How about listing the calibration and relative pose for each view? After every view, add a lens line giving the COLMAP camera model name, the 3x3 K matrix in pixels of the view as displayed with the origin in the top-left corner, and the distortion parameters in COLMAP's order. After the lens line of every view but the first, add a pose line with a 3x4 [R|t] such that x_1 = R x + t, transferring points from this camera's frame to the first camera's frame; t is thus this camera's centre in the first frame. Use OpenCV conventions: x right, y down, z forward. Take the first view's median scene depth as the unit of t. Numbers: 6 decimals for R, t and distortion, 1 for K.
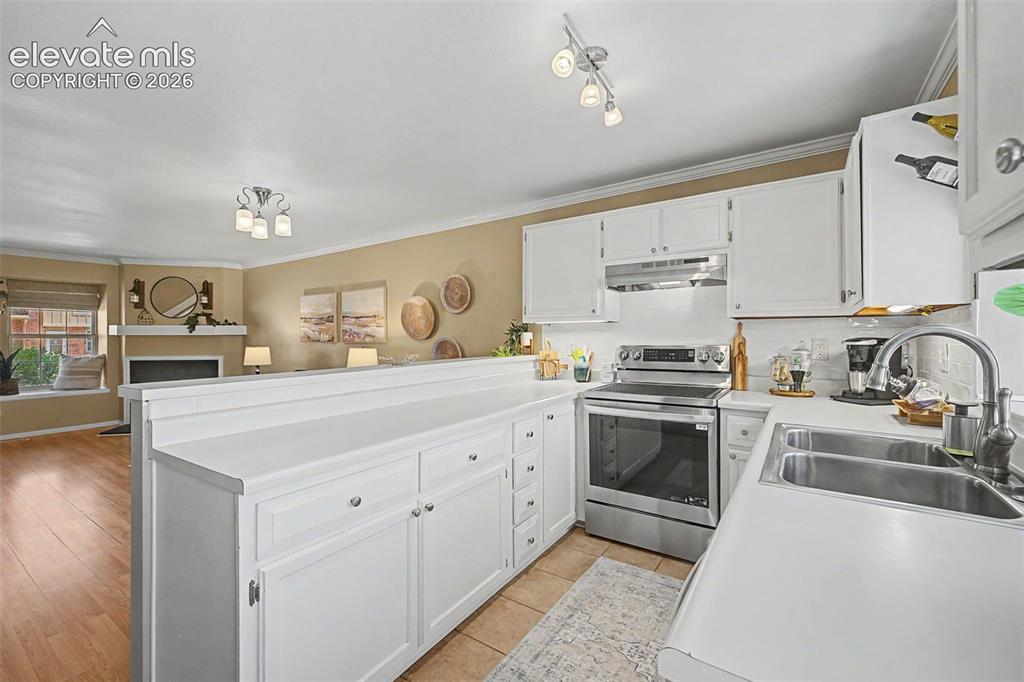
lens RADIAL K [[431.8, 0, 511.0], [0, 431.8, 338.5], [0, 0, 1]] dist [0.006896, -0.000355]
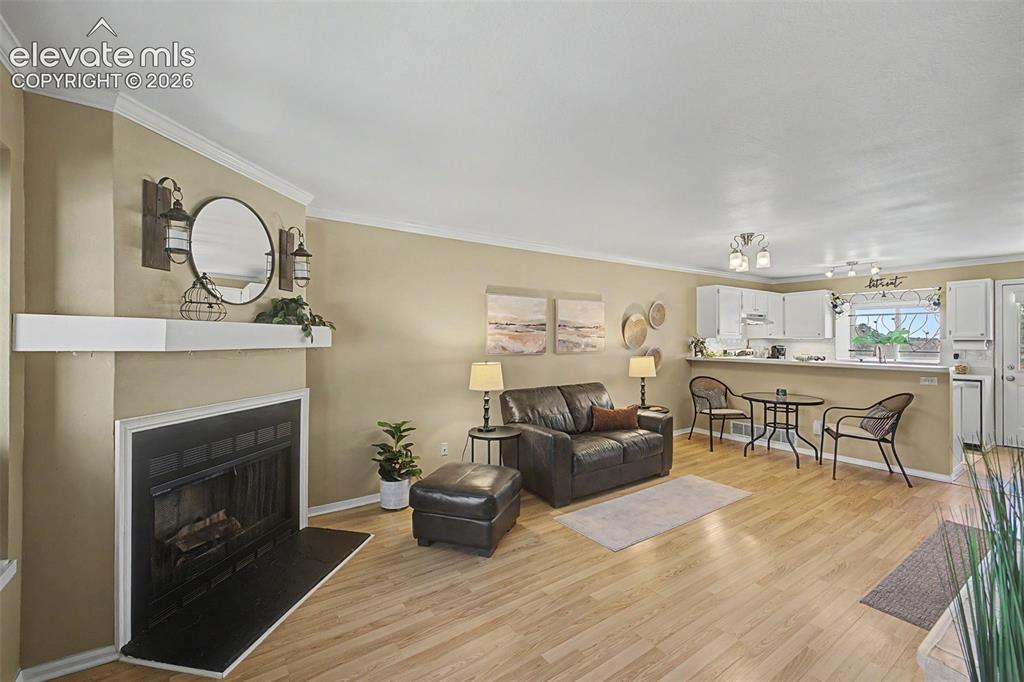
lens RADIAL K [[431.8, 0, 513.1], [0, 431.8, 338.9], [0, 0, 1]] dist [0.006896, -0.000355]
pose [[0.348685, 0.004726, 0.937228, -1.610990], [0.001939, 0.999982, -0.005764, -0.020555], [-0.937238, 0.003827, 0.348669, 0.957907]]
